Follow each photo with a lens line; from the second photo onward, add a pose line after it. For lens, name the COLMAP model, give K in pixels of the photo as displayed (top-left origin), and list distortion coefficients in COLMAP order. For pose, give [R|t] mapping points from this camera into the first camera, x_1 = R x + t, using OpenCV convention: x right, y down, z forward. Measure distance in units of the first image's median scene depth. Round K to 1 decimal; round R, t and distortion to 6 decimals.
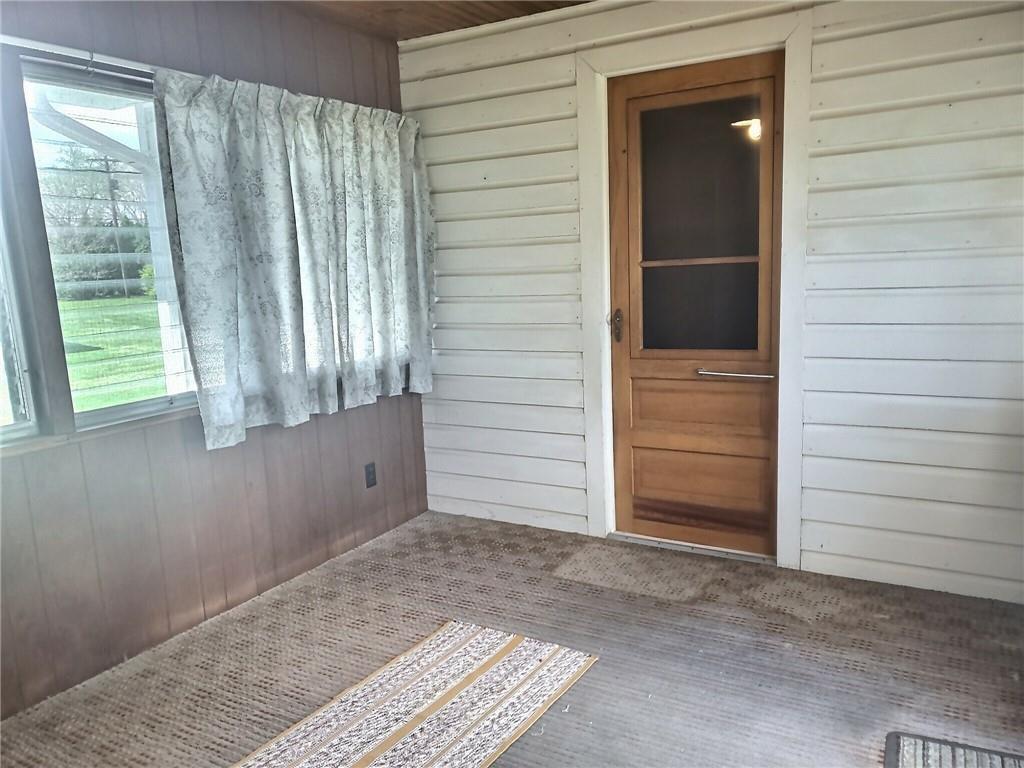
lens RADIAL K [[810.3, 0, 507.8], [0, 810.3, 388.4], [0, 0, 1]] dist [0.097250, -0.081760]
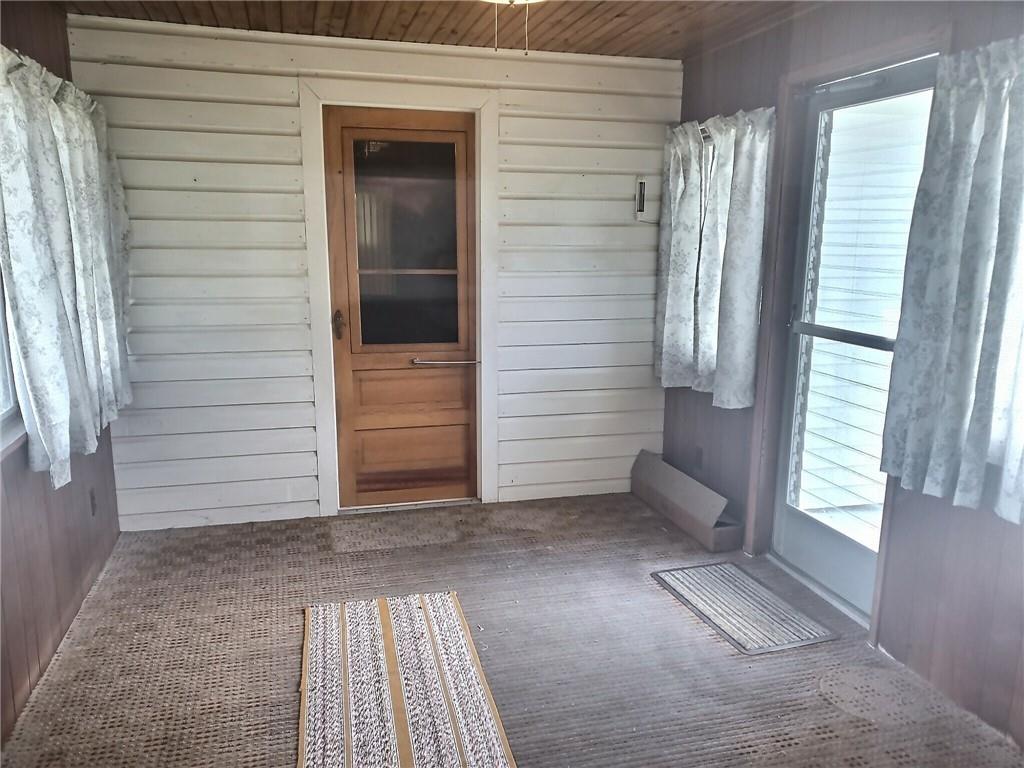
lens RADIAL K [[810.3, 0, 513.2], [0, 810.3, 385.6], [0, 0, 1]] dist [0.097250, -0.081760]
pose [[0.698815, -0.088208, 0.709843, -0.533550], [0.074318, 0.995950, 0.050597, -0.035024], [-0.711432, 0.017397, 0.702540, 0.037352]]
